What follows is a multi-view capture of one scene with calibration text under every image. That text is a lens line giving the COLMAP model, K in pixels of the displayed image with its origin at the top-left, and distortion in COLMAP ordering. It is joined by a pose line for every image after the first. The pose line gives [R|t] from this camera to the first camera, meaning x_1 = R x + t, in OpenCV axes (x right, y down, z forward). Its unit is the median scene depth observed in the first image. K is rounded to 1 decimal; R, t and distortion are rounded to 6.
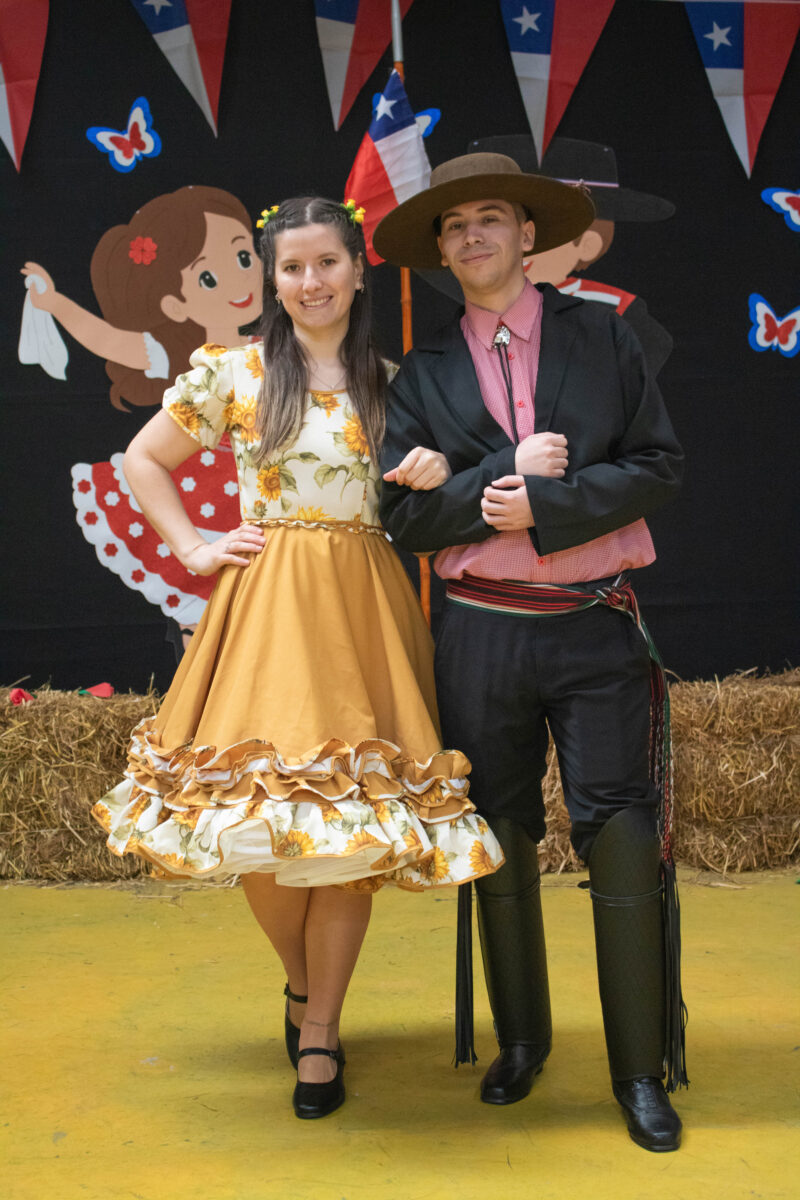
lens RADIAL K [[1723.1, 0, 398.6], [0, 1723.1, 575.8], [0, 0, 1]] dist [-0.025473, -0.047828]
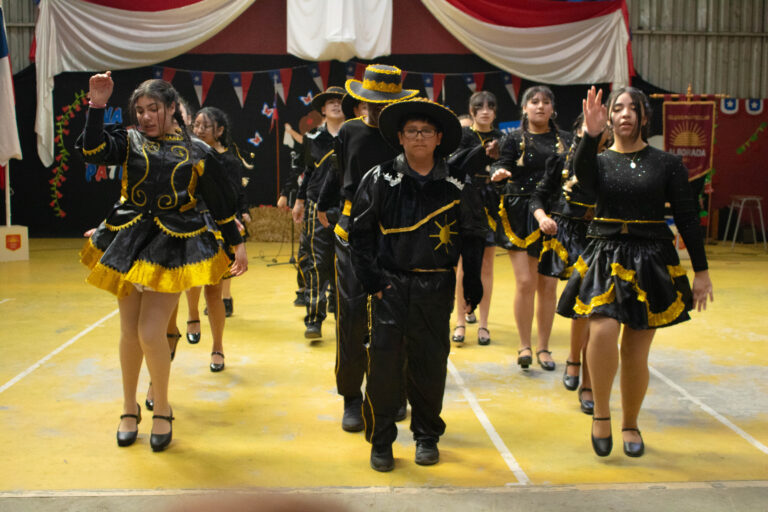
lens RADIAL K [[928.4, 0, 384.0], [0, 928.4, 256.0], [0, 0, 1]] dist [-0.024262, -0.024220]
pose [[0.999039, 0.017459, 0.040202, -0.042355], [-0.018102, 0.999713, 0.015679, 0.162812], [-0.039916, -0.016392, 0.999069, -1.828780]]
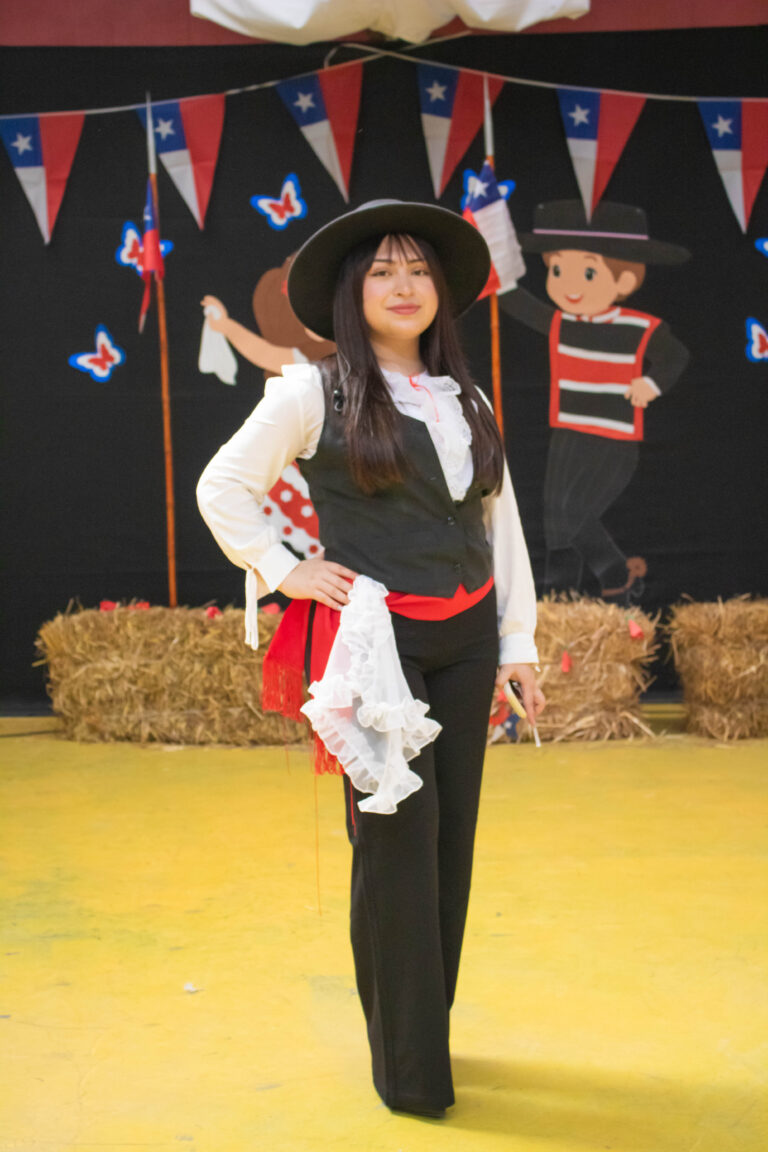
lens RADIAL K [[1754.6, 0, 384.0], [0, 1754.6, 576.0], [0, 0, 1]] dist [-0.045537, -0.034538]
pose [[0.999660, -0.000373, -0.026068, -0.046632], [0.000237, 0.999986, -0.005246, 0.047874], [0.026069, 0.005238, 0.999646, -0.403703]]
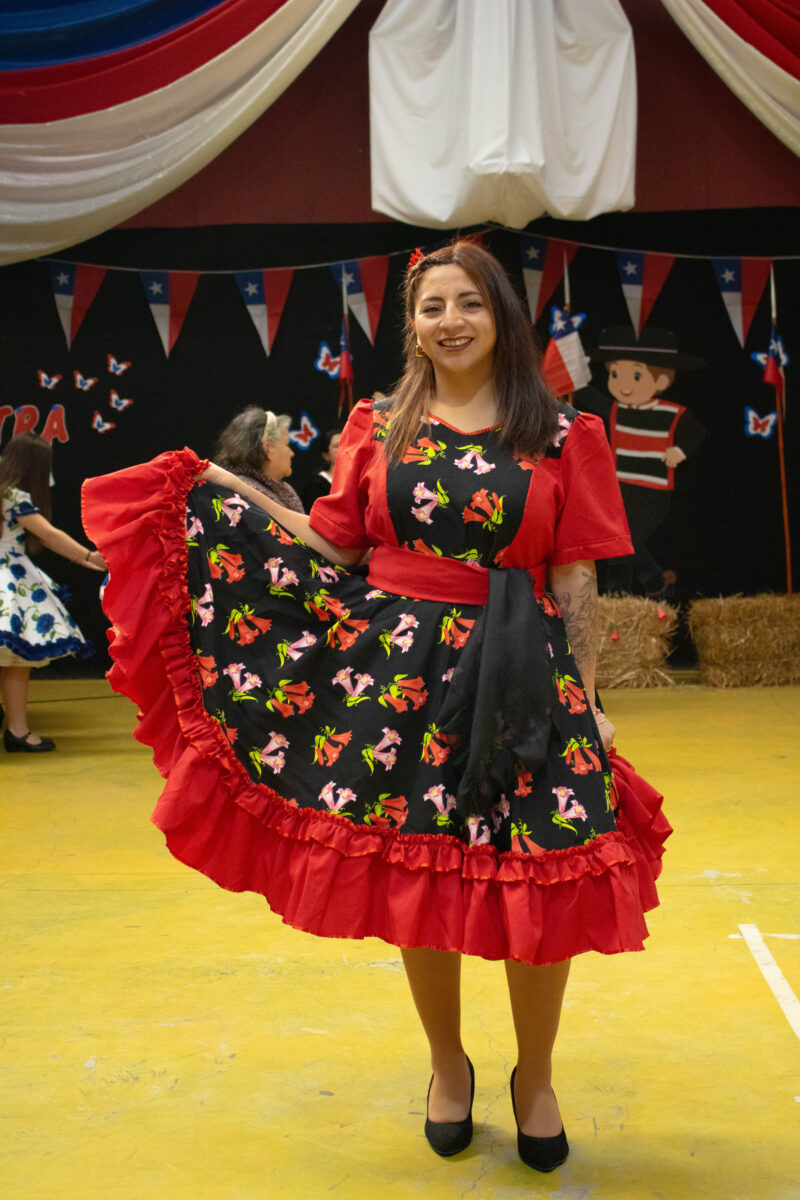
lens RADIAL K [[1827.7, 0, 400.0], [0, 1827.7, 600.0], [0, 0, 1]] dist [-0.045537, -0.034538]
pose [[0.997409, 0.002089, -0.071915, -0.041011], [-0.004350, 0.999501, -0.031295, 0.135278], [0.071814, 0.031527, 0.996920, -1.202779]]
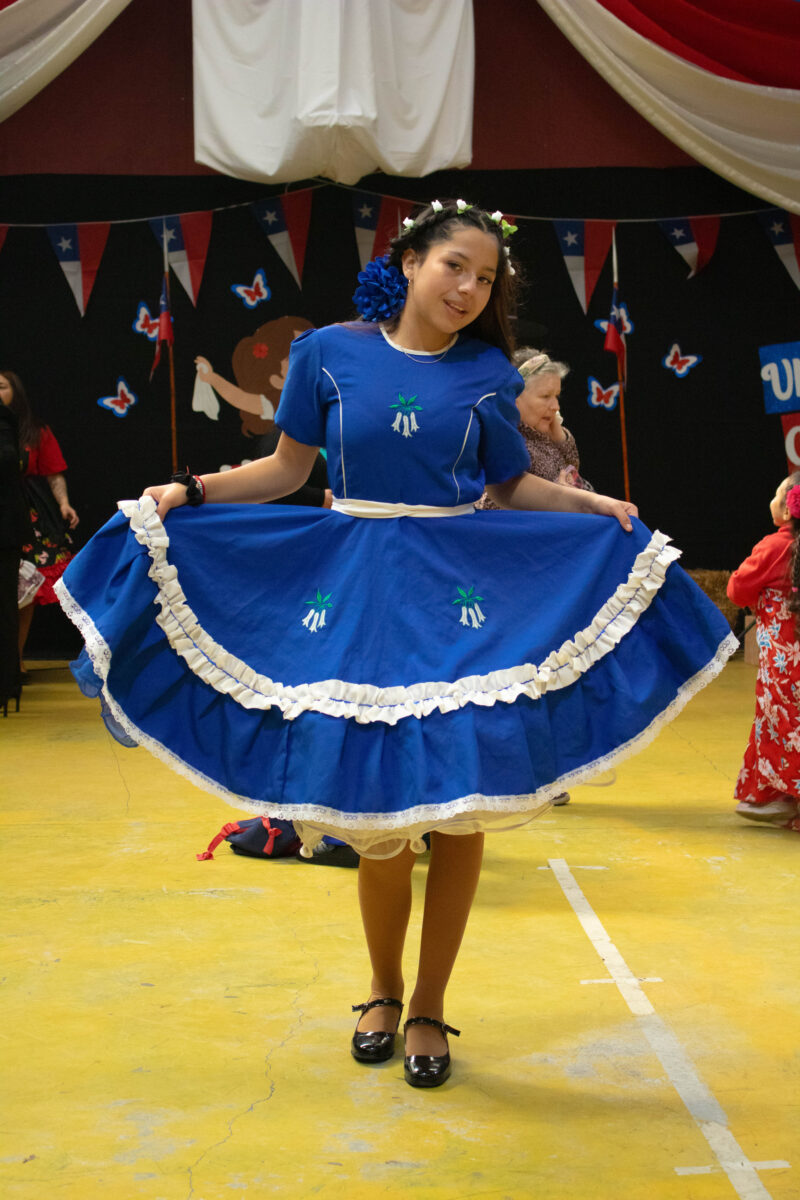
lens RADIAL K [[2073.7, 0, 400.0], [0, 2073.7, 600.0], [0, 0, 1]] dist [-0.035232, 0.066179]
pose [[0.999912, 0.005830, 0.011957, -0.026328], [-0.005400, 0.999347, -0.035726, 0.175814], [-0.012157, 0.035658, 0.999290, -1.359805]]
